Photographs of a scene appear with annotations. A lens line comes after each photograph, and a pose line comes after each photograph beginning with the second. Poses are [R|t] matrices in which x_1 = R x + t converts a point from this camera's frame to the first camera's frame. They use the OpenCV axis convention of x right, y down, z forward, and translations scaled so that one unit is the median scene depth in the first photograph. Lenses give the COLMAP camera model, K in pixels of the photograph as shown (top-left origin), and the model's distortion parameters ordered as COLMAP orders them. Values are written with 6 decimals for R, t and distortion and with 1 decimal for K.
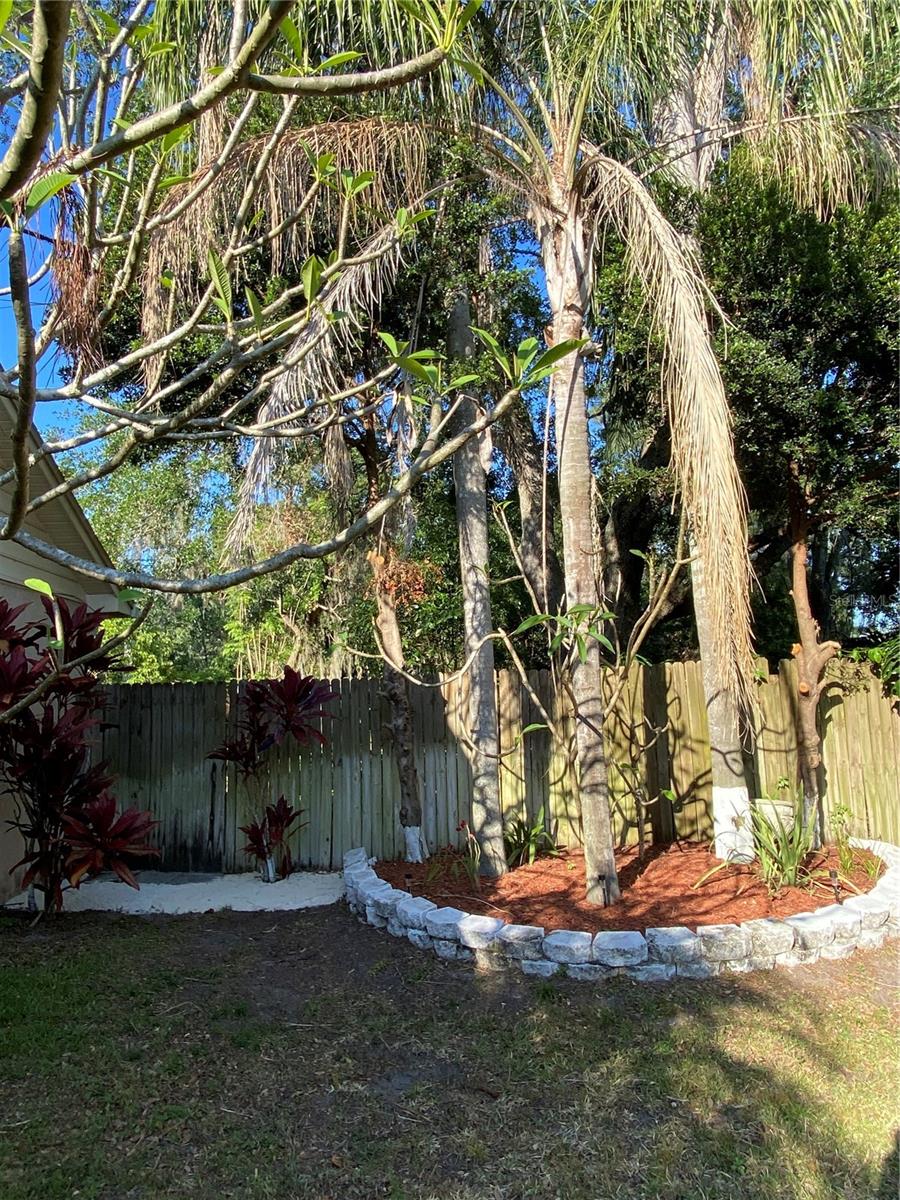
lens RADIAL K [[757.8, 0, 456.7], [0, 757.8, 599.7], [0, 0, 1]] dist [0.064886, 0.000118]
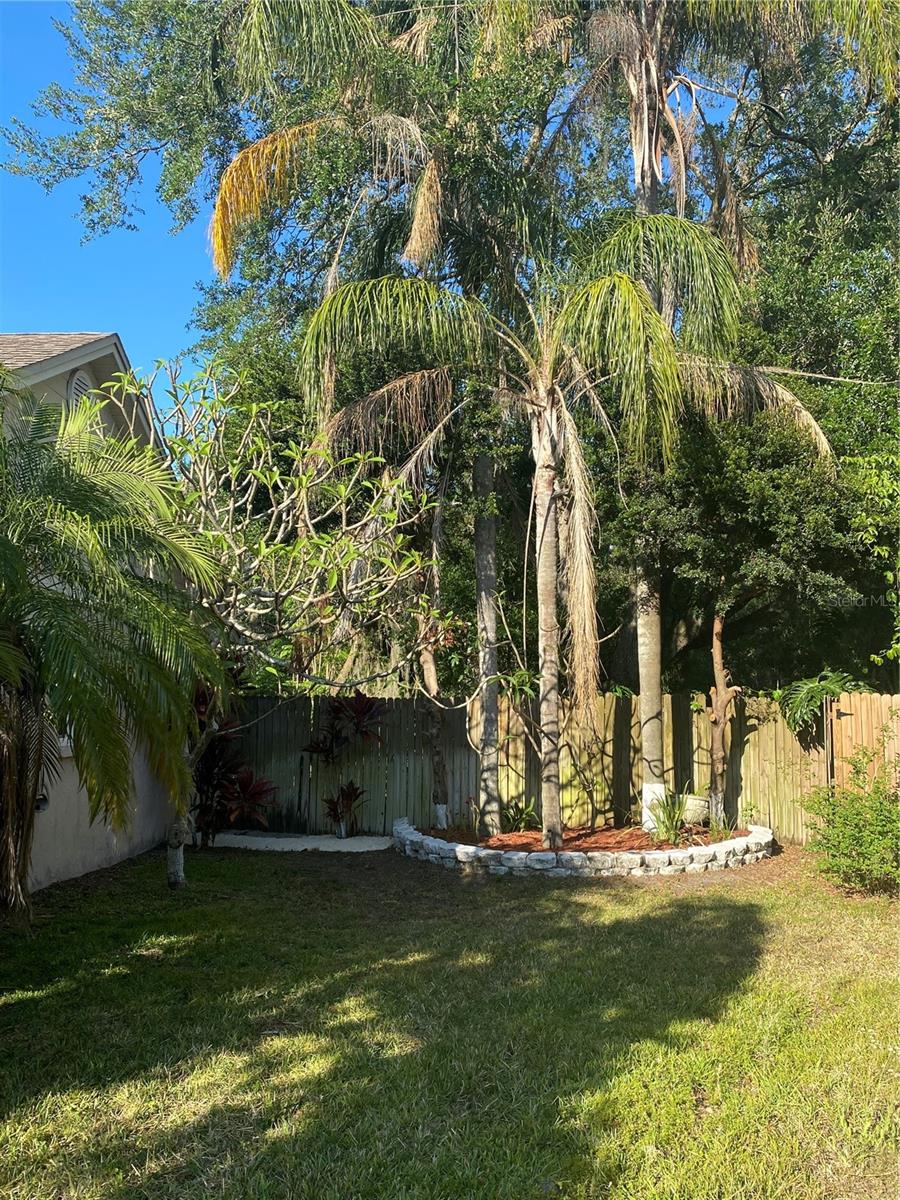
lens RADIAL K [[1015.4, 0, 456.0], [0, 1015.4, 604.5], [0, 0, 1]] dist [0.121069, -0.249790]
pose [[0.994782, 0.027565, -0.098233, 0.152267], [-0.024100, 0.999051, 0.036283, -0.152439], [0.099140, -0.033726, 0.994502, -0.915268]]
